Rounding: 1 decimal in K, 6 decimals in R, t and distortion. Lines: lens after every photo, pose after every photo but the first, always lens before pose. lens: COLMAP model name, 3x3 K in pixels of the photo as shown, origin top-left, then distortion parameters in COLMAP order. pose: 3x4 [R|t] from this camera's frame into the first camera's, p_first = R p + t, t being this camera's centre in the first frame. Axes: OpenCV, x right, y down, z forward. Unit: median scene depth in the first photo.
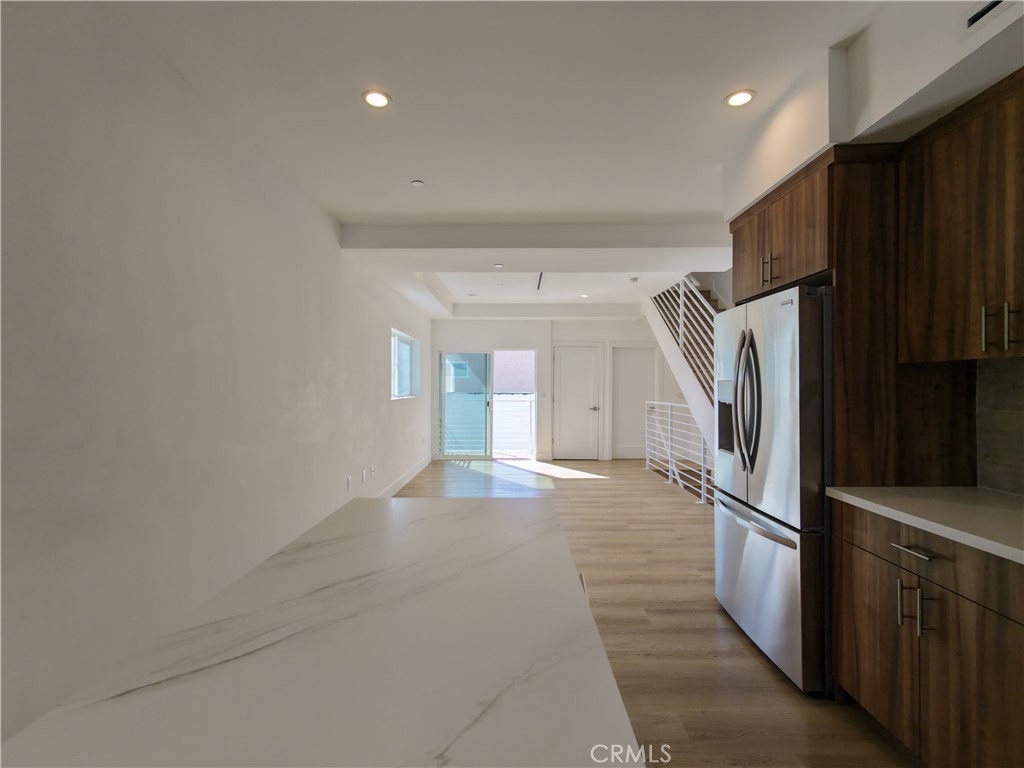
lens RADIAL K [[488.8, 0, 510.5], [0, 488.8, 384.3], [0, 0, 1]] dist [-0.001181, 0.003350]
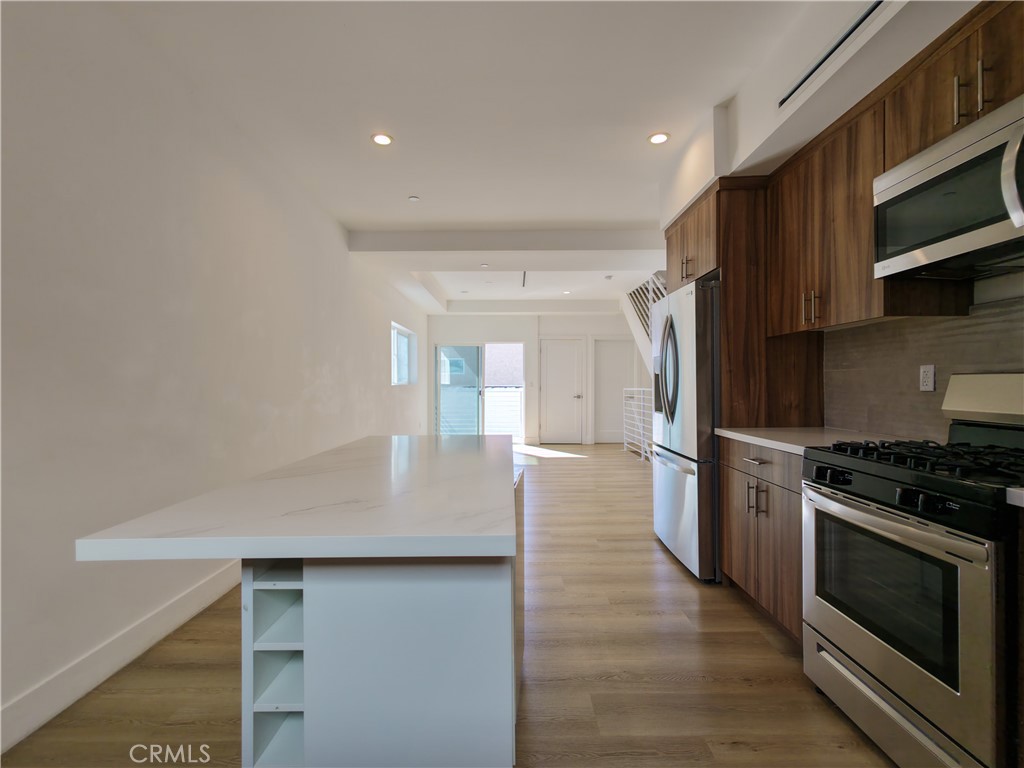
lens RADIAL K [[488.8, 0, 511.0], [0, 488.8, 384.8], [0, 0, 1]] dist [-0.001181, 0.003350]
pose [[0.999969, -0.004668, 0.006309, 0.059759], [0.004647, 0.999984, 0.003330, 0.071795], [-0.006324, -0.003301, 0.999975, -0.313858]]
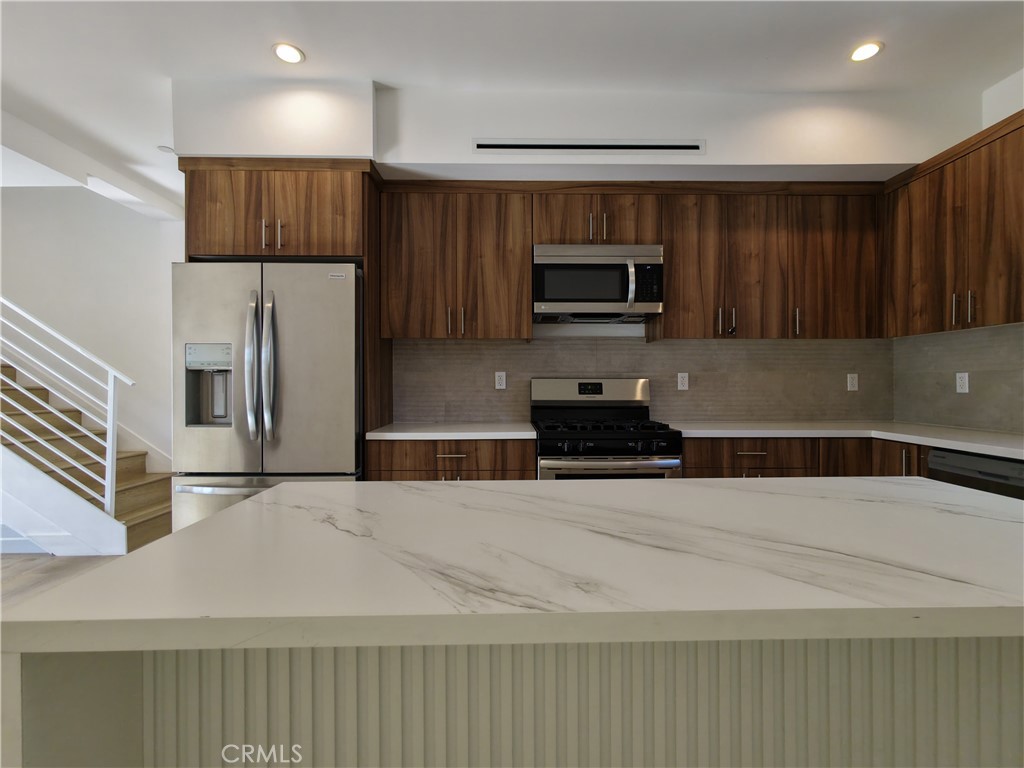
lens RADIAL K [[488.8, 0, 514.5], [0, 488.8, 385.3], [0, 0, 1]] dist [-0.001181, 0.003350]
pose [[-0.029214, -0.002628, 0.999570, -0.521434], [0.000504, 0.999996, 0.002644, 0.076044], [-0.999573, 0.000581, -0.029213, 0.575857]]
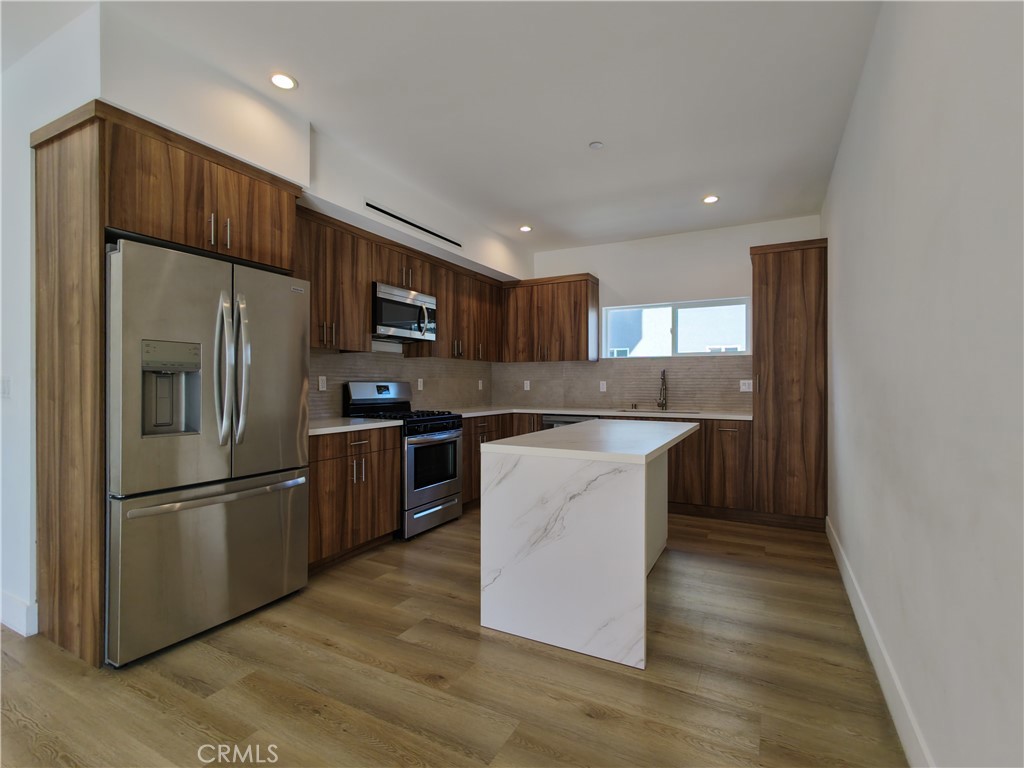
lens RADIAL K [[488.8, 0, 515.0], [0, 488.8, 384.6], [0, 0, 1]] dist [-0.001181, 0.003350]
pose [[-0.891051, 0.001148, 0.453902, -0.455155], [0.000821, 0.999999, -0.000917, 0.071829], [-0.453902, -0.000445, -0.891051, 1.708182]]
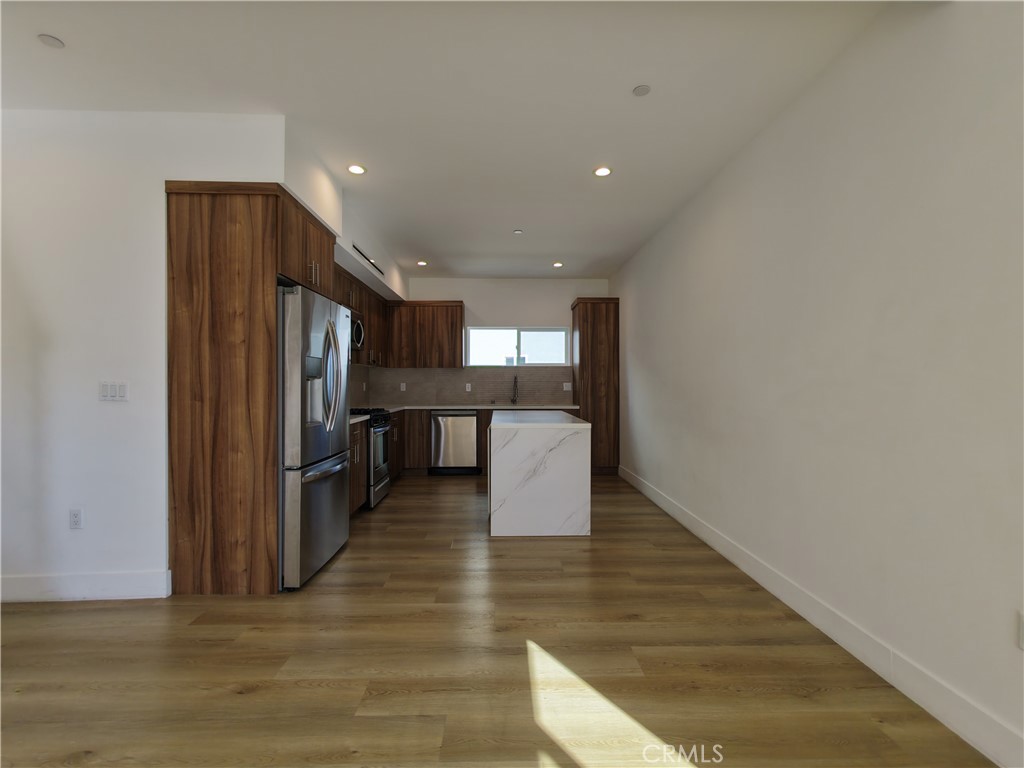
lens RADIAL K [[488.8, 0, 514.3], [0, 488.8, 382.1], [0, 0, 1]] dist [-0.001181, 0.003350]
pose [[-0.999240, 0.003880, -0.038797, 0.053955], [0.004126, 0.999972, -0.006284, 0.065292], [0.038772, -0.006439, -0.999227, 2.478859]]
